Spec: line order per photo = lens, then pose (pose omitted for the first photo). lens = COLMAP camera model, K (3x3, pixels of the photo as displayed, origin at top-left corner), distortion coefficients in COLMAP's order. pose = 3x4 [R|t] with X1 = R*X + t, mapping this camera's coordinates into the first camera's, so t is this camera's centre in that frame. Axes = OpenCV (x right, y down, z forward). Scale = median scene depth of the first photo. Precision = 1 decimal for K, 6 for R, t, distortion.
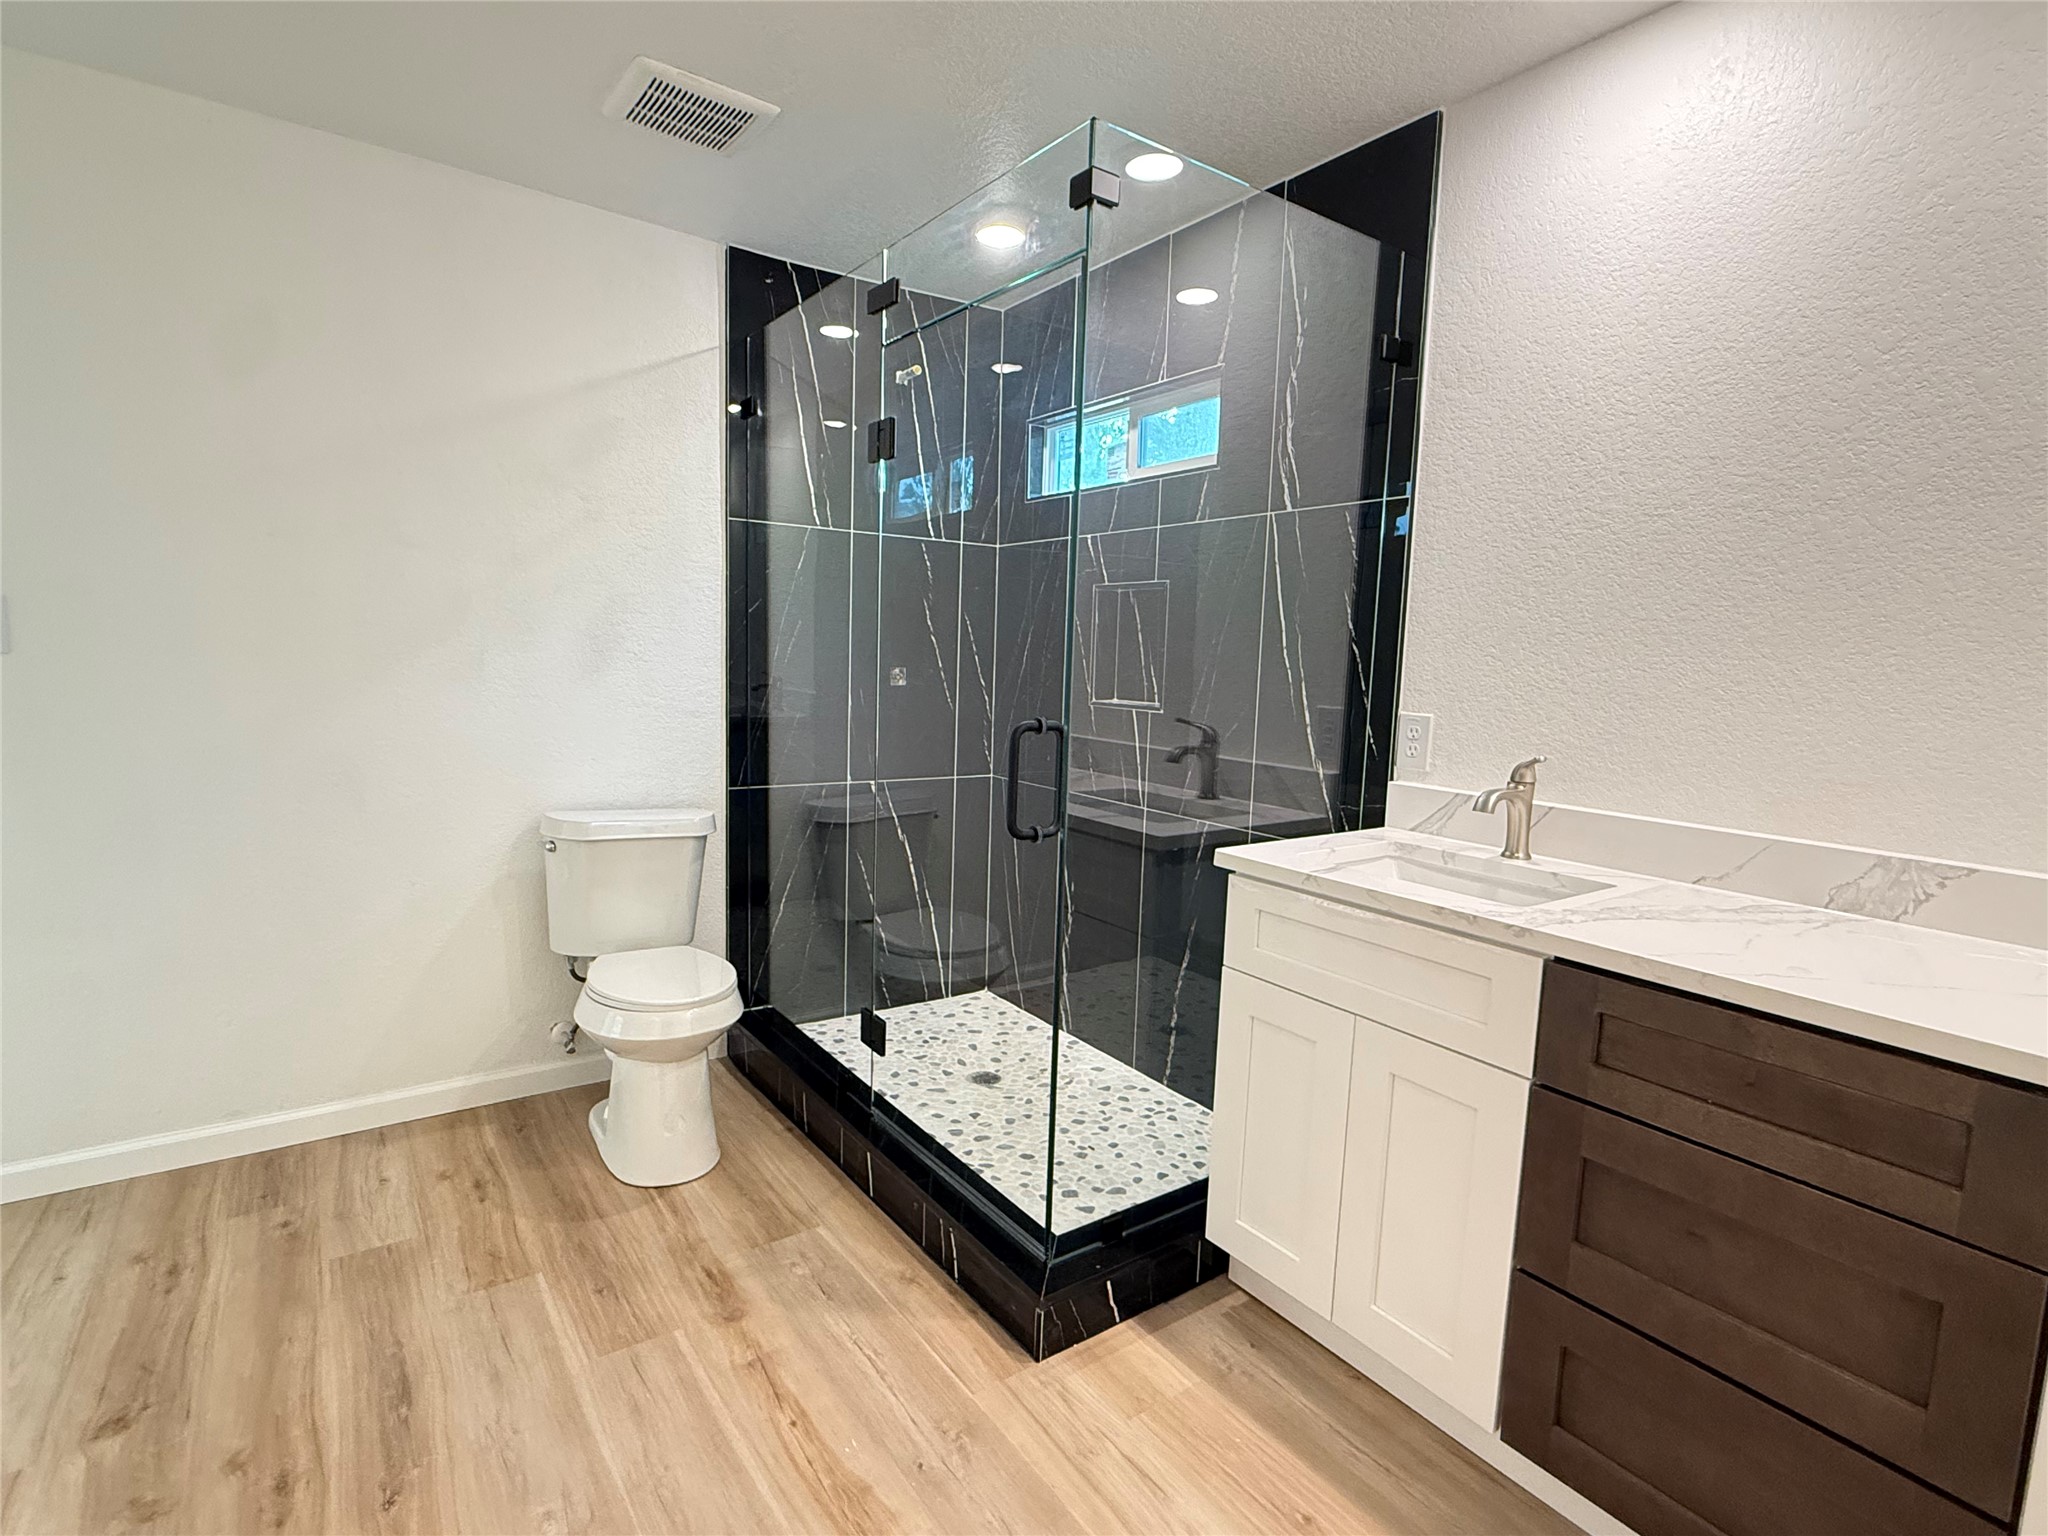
lens RADIAL K [[1022.0, 0, 1025.5], [0, 1022.0, 771.7], [0, 0, 1]] dist [-0.000598, -0.000525]
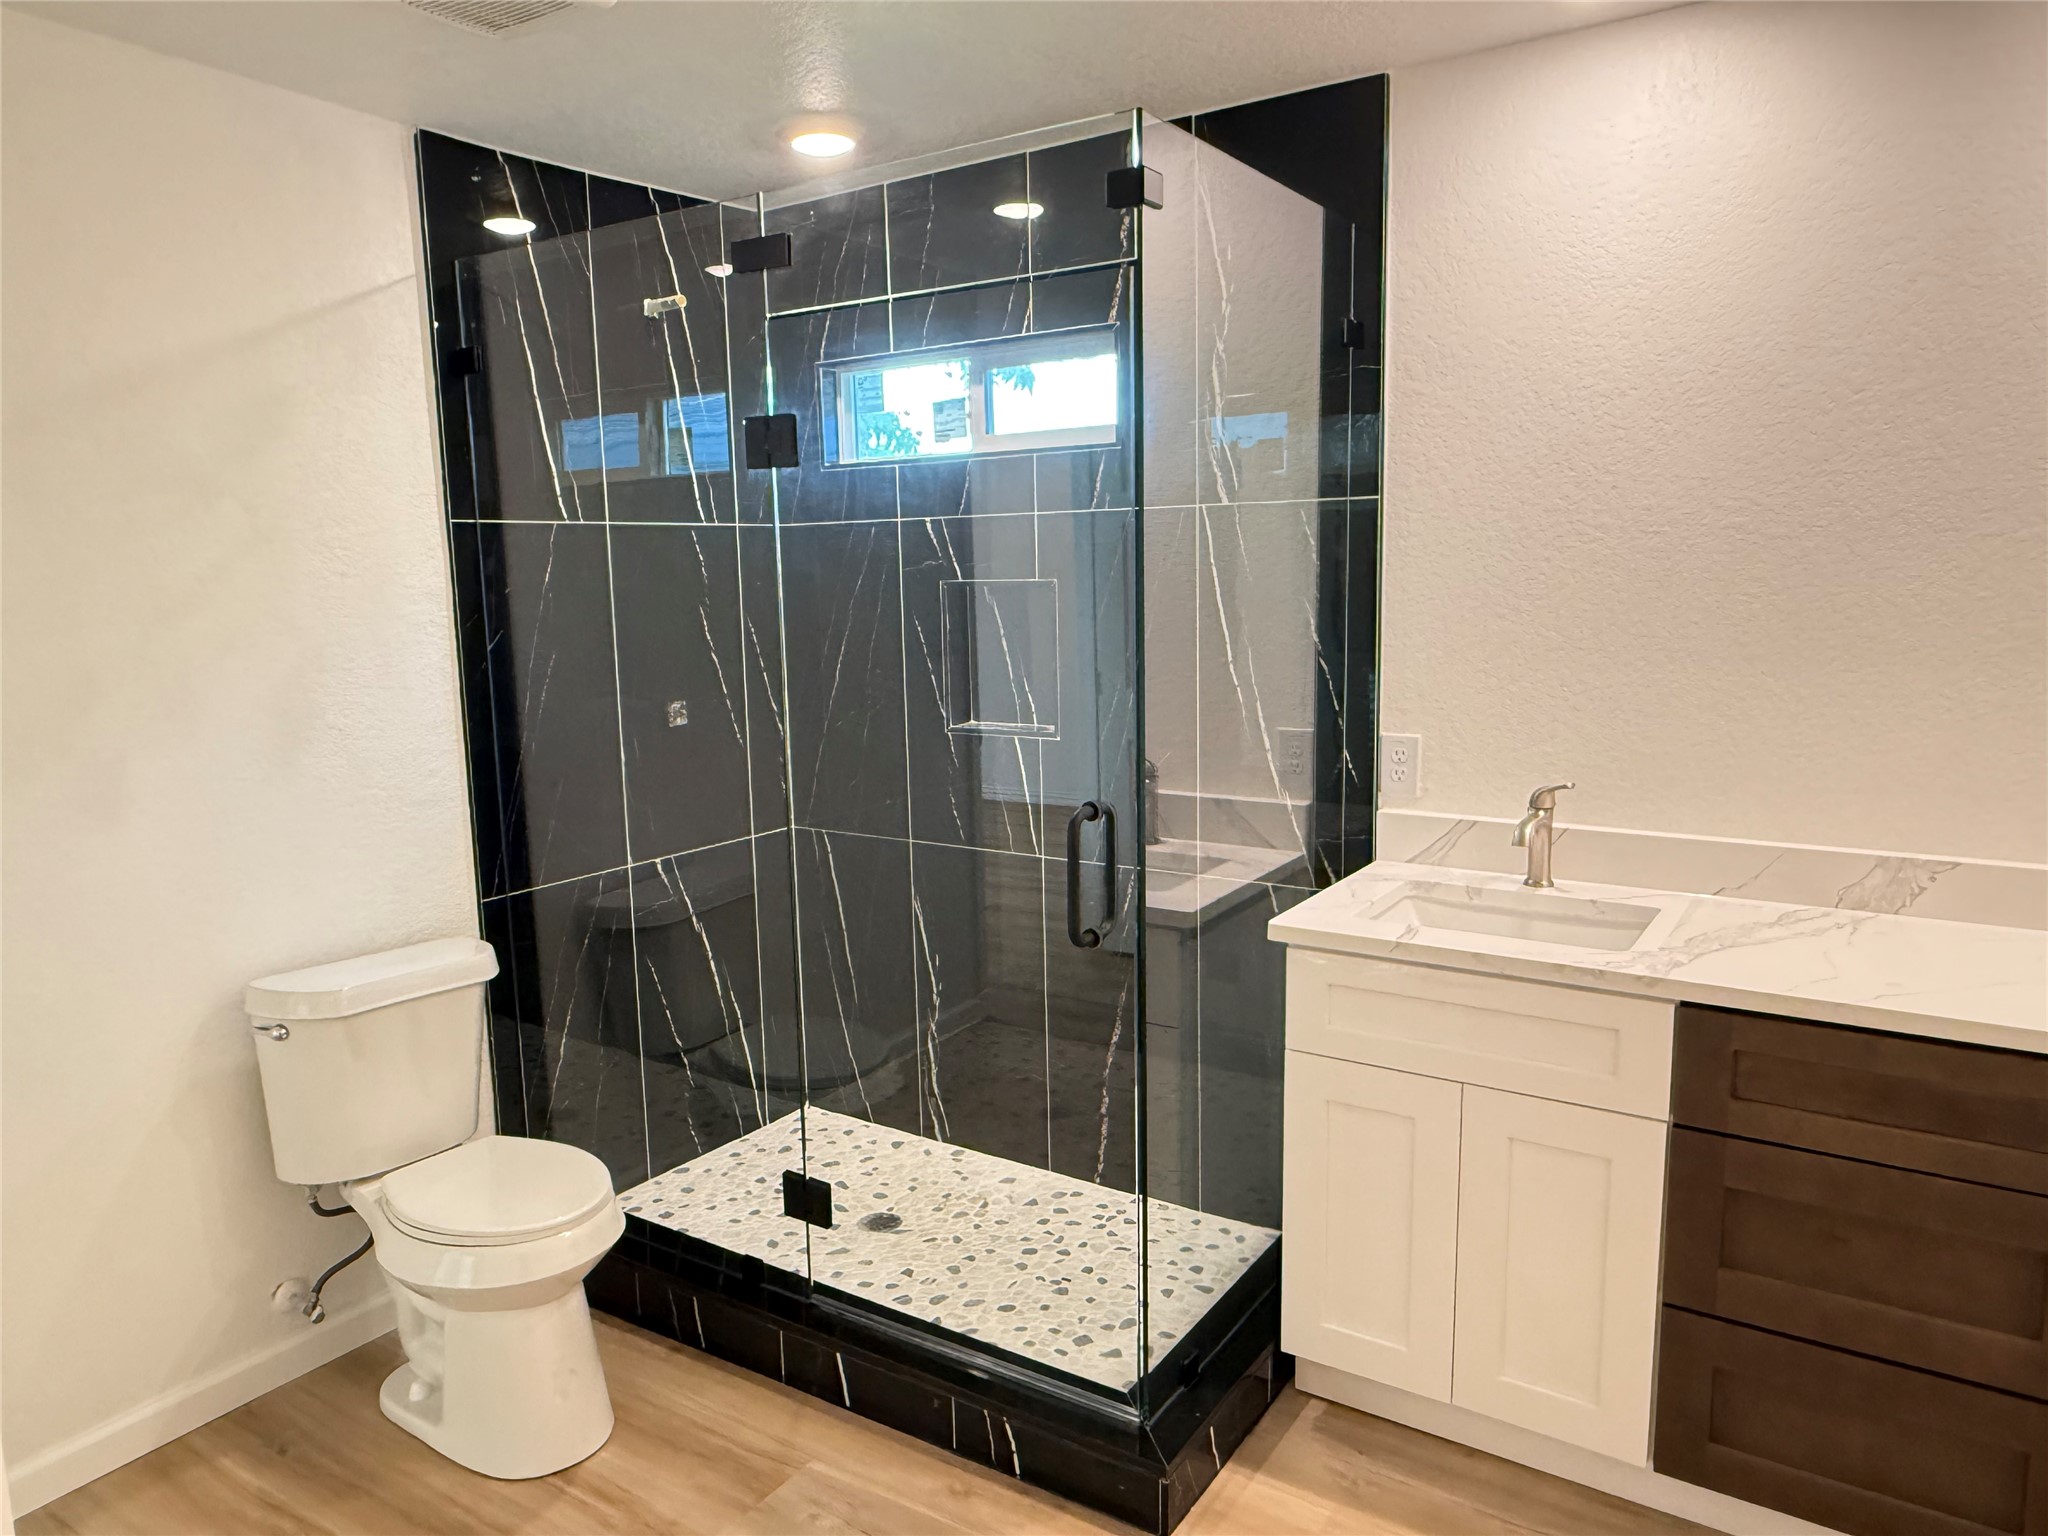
lens RADIAL K [[1405.8, 0, 1024.0], [0, 1405.8, 768.0], [0, 0, 1]] dist [0.000244, 0.000093]
pose [[0.928882, -0.106094, 0.354856, -0.389350], [0.093438, 0.994231, 0.052668, -0.127825], [-0.358396, -0.015766, 0.933436, -0.054373]]
